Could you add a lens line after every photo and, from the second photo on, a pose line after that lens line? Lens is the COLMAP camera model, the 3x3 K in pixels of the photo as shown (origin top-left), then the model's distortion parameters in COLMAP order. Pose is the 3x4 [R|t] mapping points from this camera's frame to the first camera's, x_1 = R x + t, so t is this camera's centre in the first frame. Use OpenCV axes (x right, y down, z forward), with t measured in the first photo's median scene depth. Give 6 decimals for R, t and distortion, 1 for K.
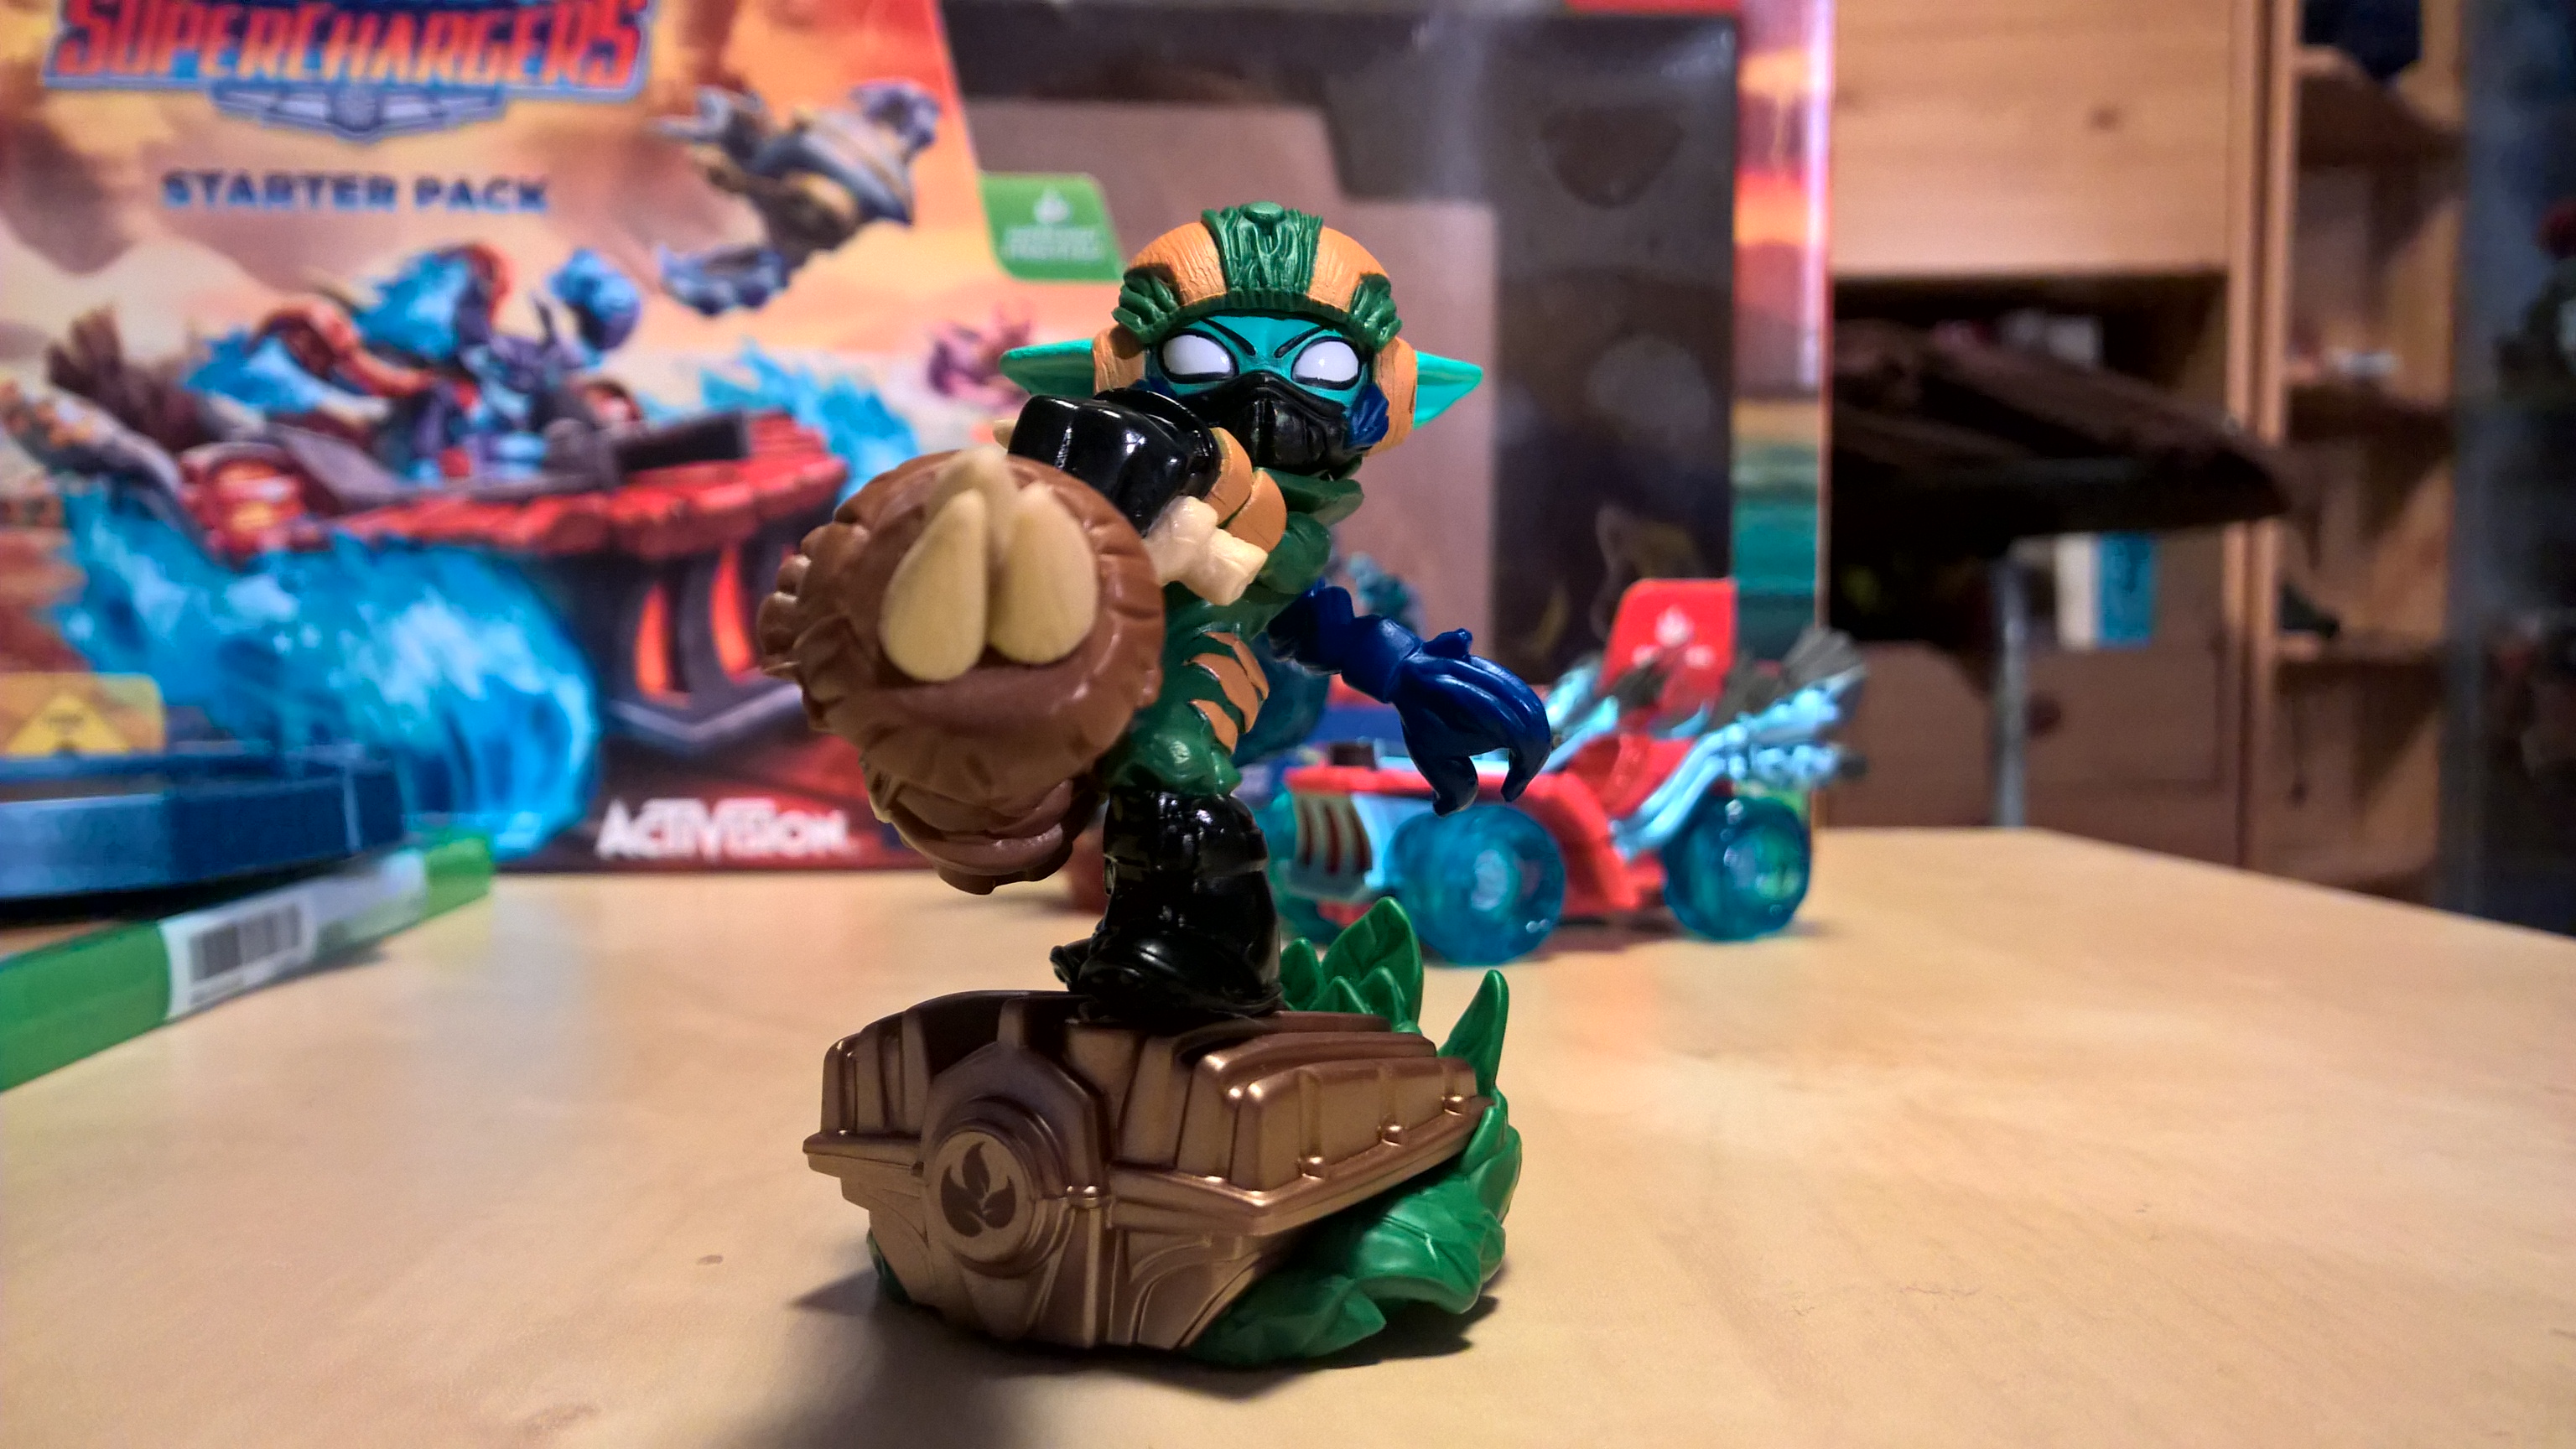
lens RADIAL K [[2003.4, 0, 1286.7], [0, 2003.4, 754.2], [0, 0, 1]] dist [0.055488, -0.091175]
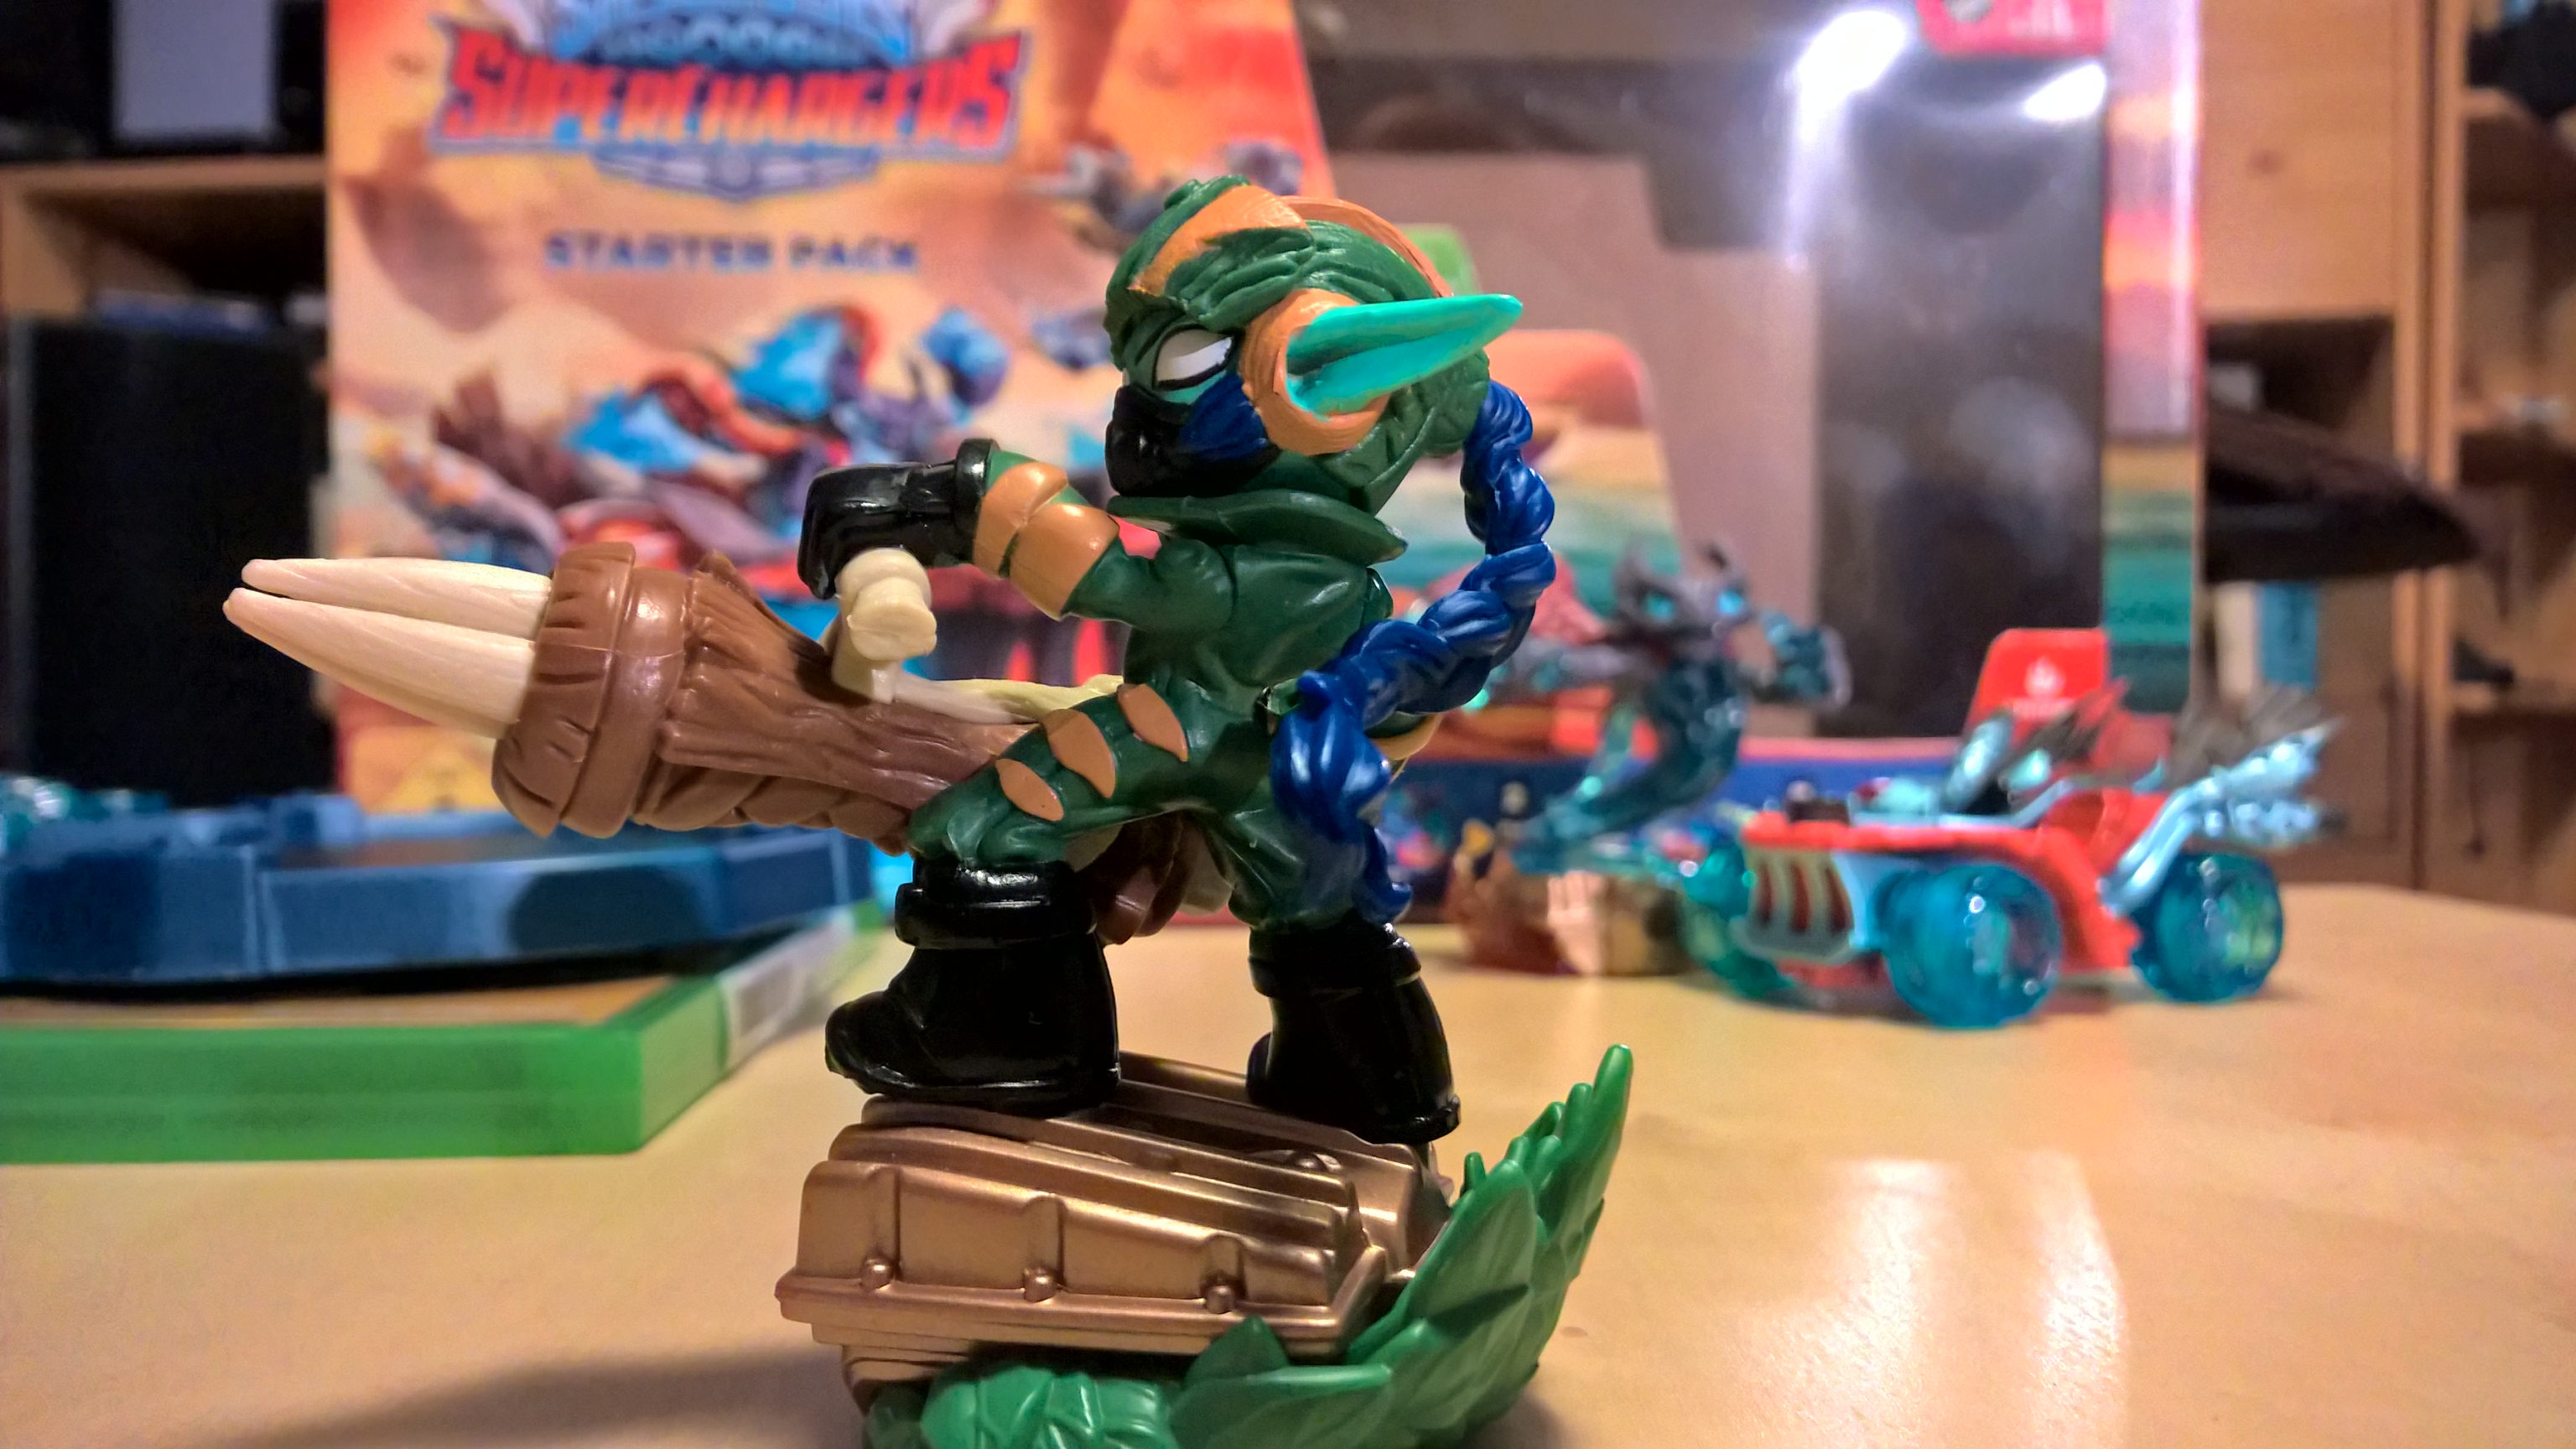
lens RADIAL K [[2003.4, 0, 1286.7], [0, 2003.4, 754.2], [0, 0, 1]] dist [0.055488, -0.091175]
pose [[0.999245, -0.001363, -0.038820, -0.144248], [0.000349, 0.999659, -0.026109, -0.001185], [0.038842, 0.026076, 0.998905, 0.010247]]
